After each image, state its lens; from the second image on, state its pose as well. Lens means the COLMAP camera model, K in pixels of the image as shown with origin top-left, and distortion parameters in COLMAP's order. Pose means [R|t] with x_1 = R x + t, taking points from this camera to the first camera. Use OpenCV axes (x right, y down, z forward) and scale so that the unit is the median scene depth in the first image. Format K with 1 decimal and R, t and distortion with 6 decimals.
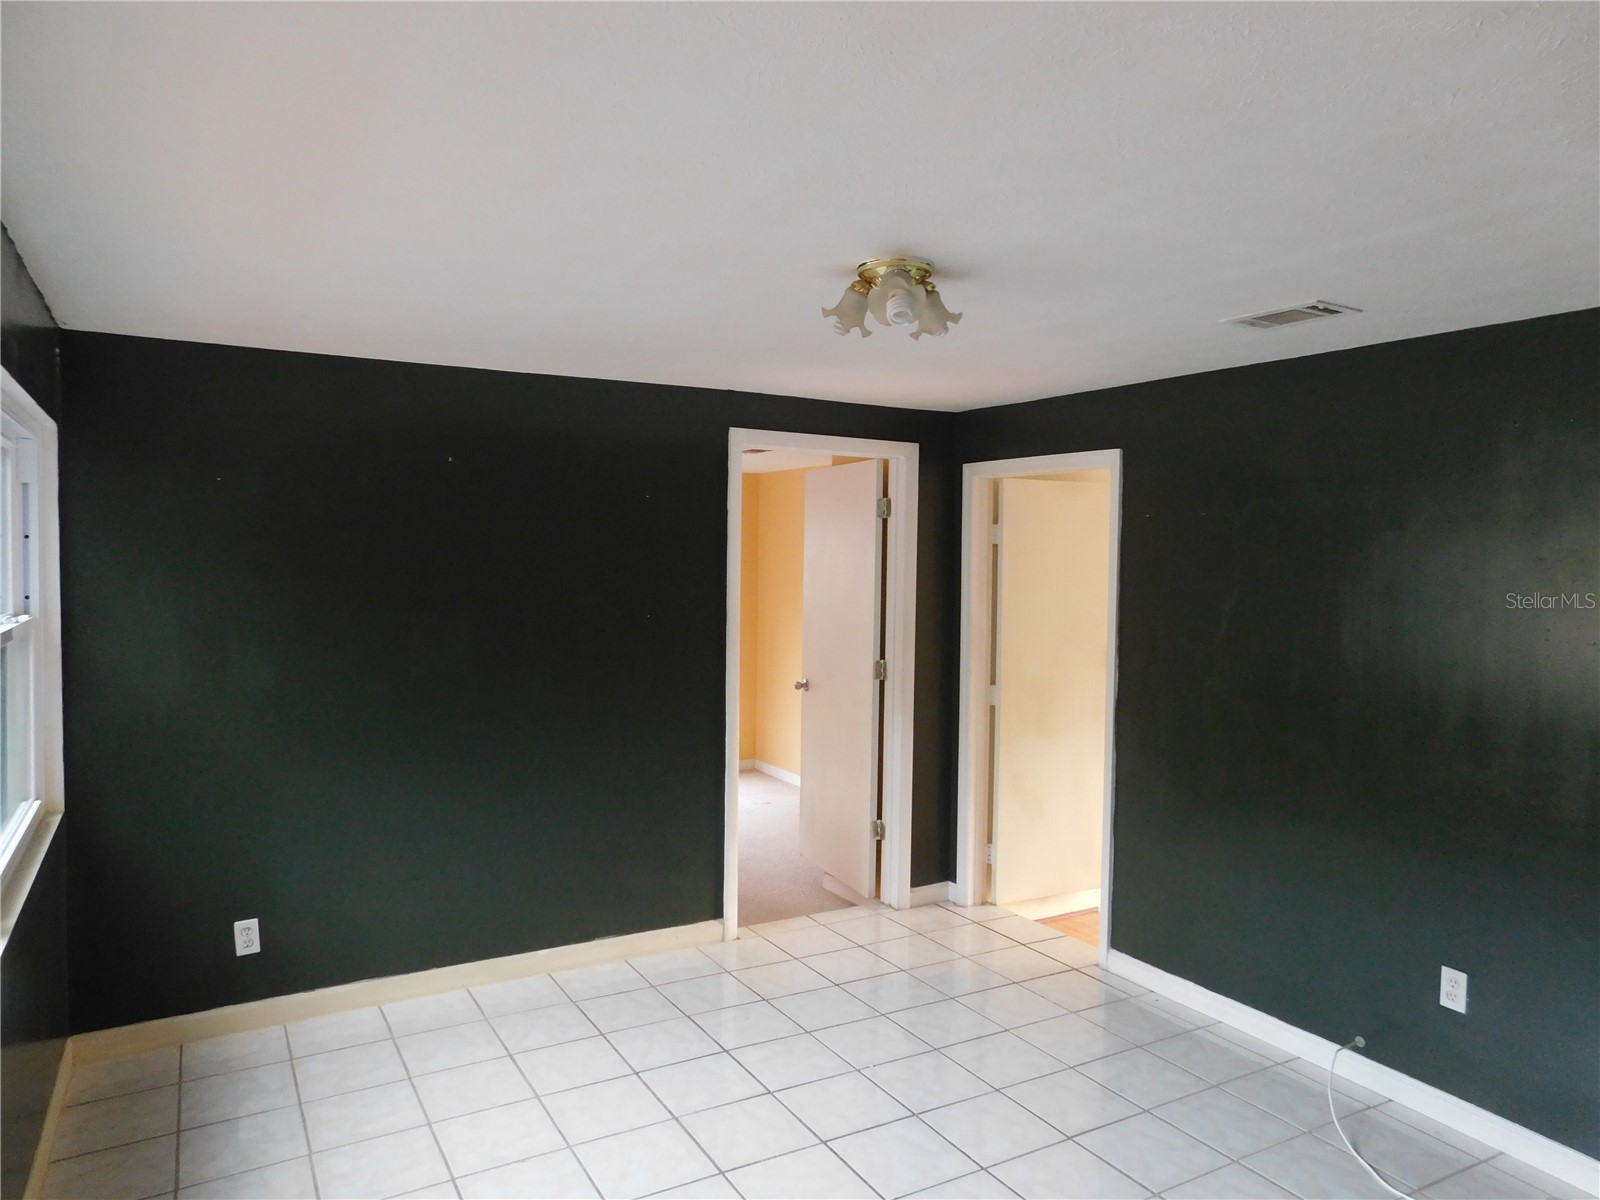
lens RADIAL K [[1085.0, 0, 785.5], [0, 1085.0, 598.5], [0, 0, 1]] dist [-0.043011, 0.053543]
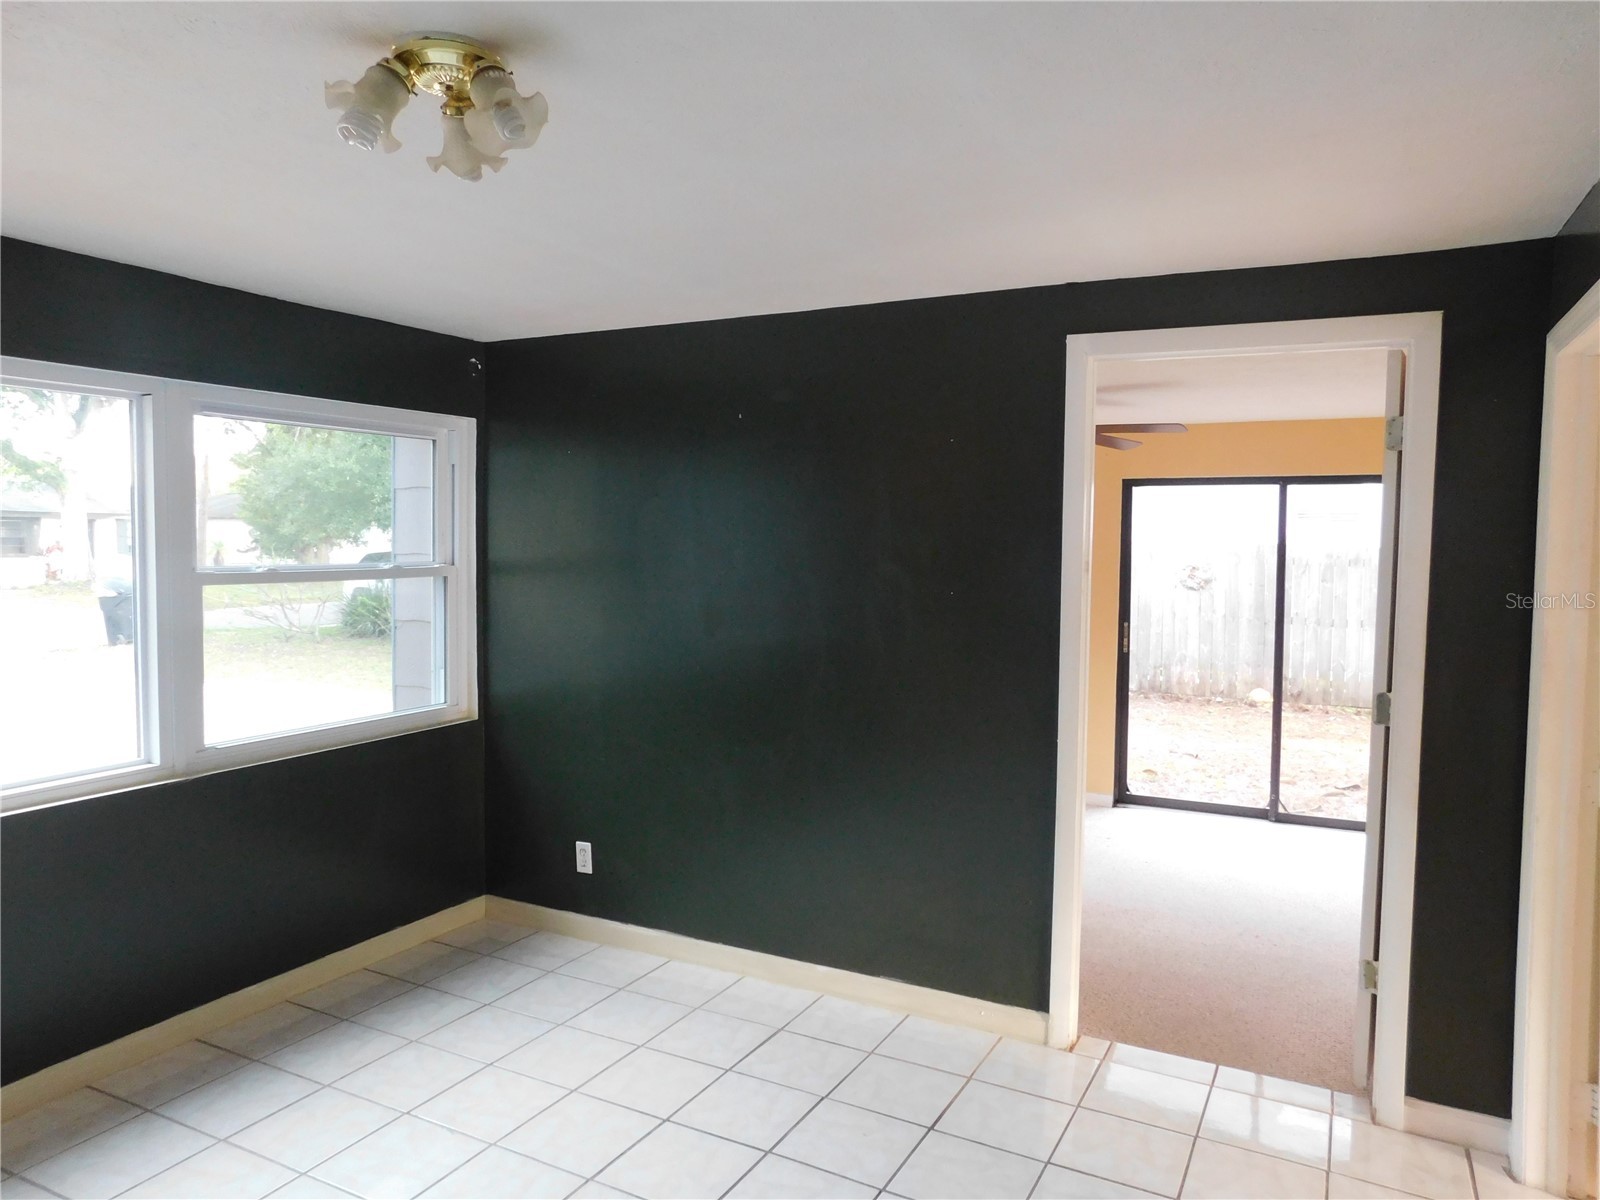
lens RADIAL K [[1085.0, 0, 790.2], [0, 1085.0, 597.9], [0, 0, 1]] dist [-0.043011, 0.053543]
pose [[0.535109, 0.047248, -0.843460, 0.525787], [-0.038196, 0.998767, 0.031715, -0.001673], [0.843919, 0.015246, 0.536254, 0.534513]]
